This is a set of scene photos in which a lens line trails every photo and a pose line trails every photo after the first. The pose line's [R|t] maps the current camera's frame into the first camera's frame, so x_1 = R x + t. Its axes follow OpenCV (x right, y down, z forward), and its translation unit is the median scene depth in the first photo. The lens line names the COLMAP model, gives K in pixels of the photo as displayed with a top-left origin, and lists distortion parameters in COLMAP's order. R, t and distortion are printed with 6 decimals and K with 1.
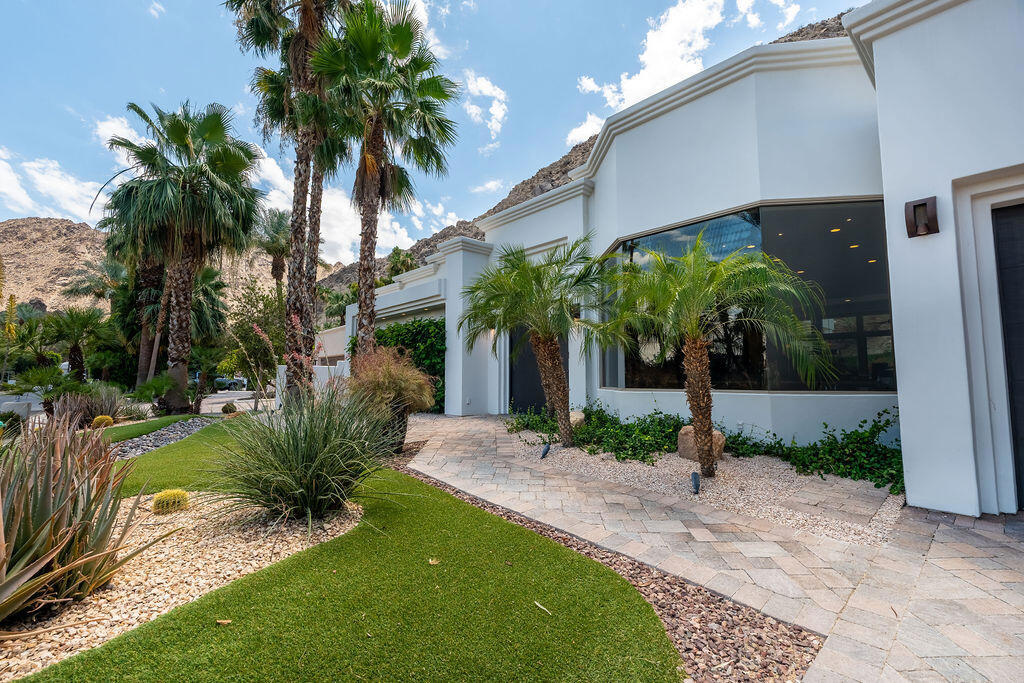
lens RADIAL K [[457.3, 0, 512.8], [0, 457.3, 324.9], [0, 0, 1]] dist [-0.000628, -0.000057]
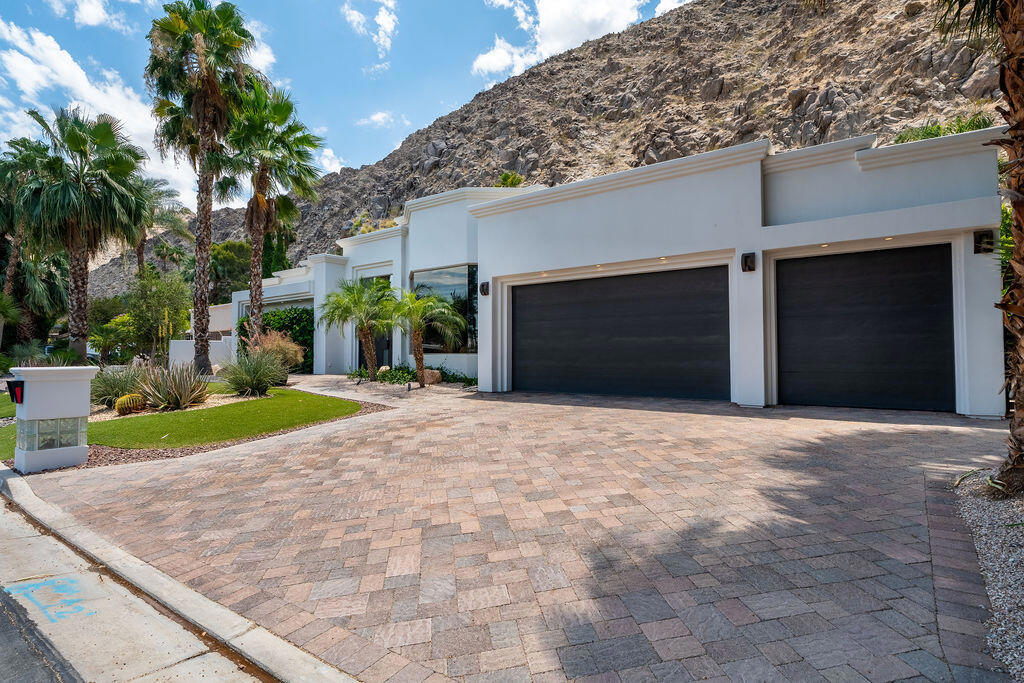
lens RADIAL K [[532.7, 0, 515.1], [0, 532.7, 324.8], [0, 0, 1]] dist [-0.001092, -0.000285]
pose [[0.981884, 0.005602, 0.189402, 0.149986], [-0.017595, 0.997940, 0.061702, -0.072980], [-0.188666, -0.063917, 0.979959, -0.737084]]
